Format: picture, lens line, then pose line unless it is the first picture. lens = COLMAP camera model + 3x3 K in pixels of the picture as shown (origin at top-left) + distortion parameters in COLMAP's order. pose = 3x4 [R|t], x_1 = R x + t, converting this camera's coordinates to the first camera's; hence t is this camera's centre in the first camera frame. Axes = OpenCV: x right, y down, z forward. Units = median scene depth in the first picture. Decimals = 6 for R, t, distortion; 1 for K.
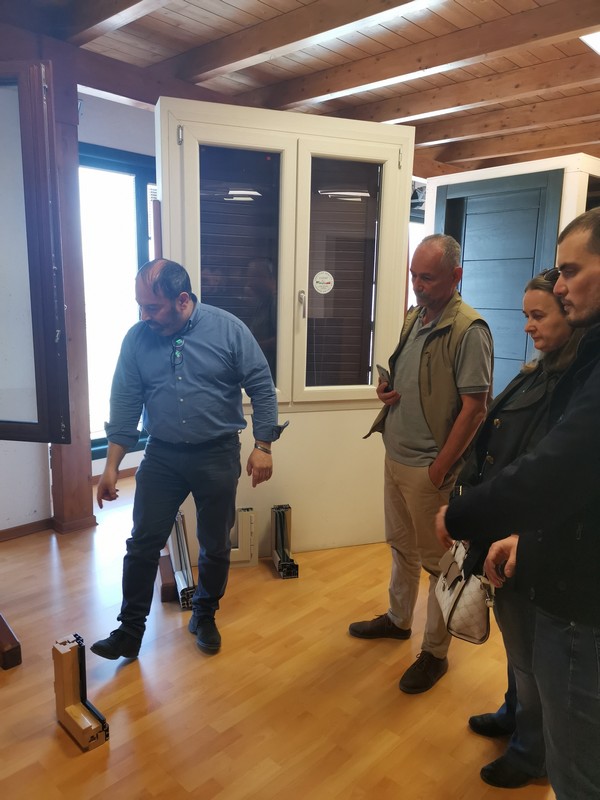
lens RADIAL K [[620.1, 0, 300.0], [0, 620.1, 400.0], [0, 0, 1]] dist [-0.008641, -0.000349]
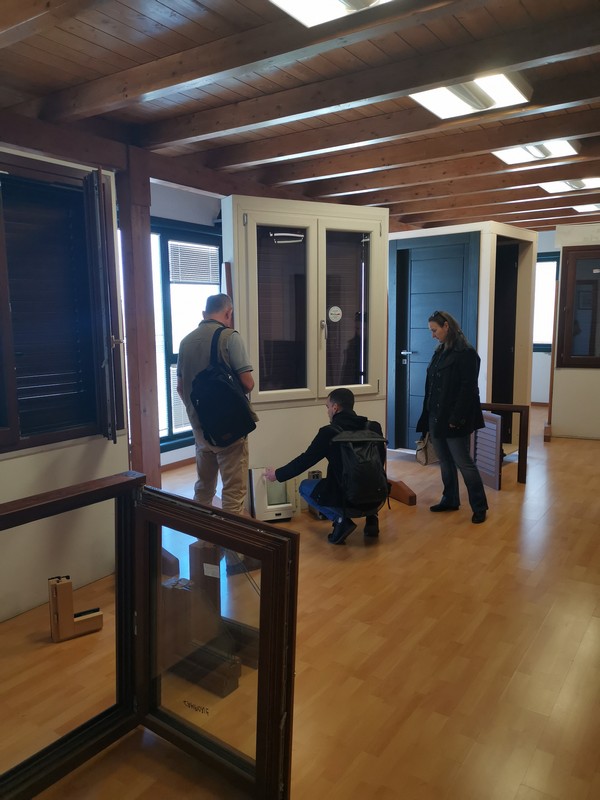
lens RADIAL K [[631.8, 0, 300.0], [0, 631.8, 400.0], [0, 0, 1]] dist [0.003278, -0.004065]
pose [[0.984902, -0.054884, 0.164183, -0.295192], [0.062376, 0.997218, -0.040822, 0.066081], [-0.161485, 0.050447, 0.985585, -0.433078]]
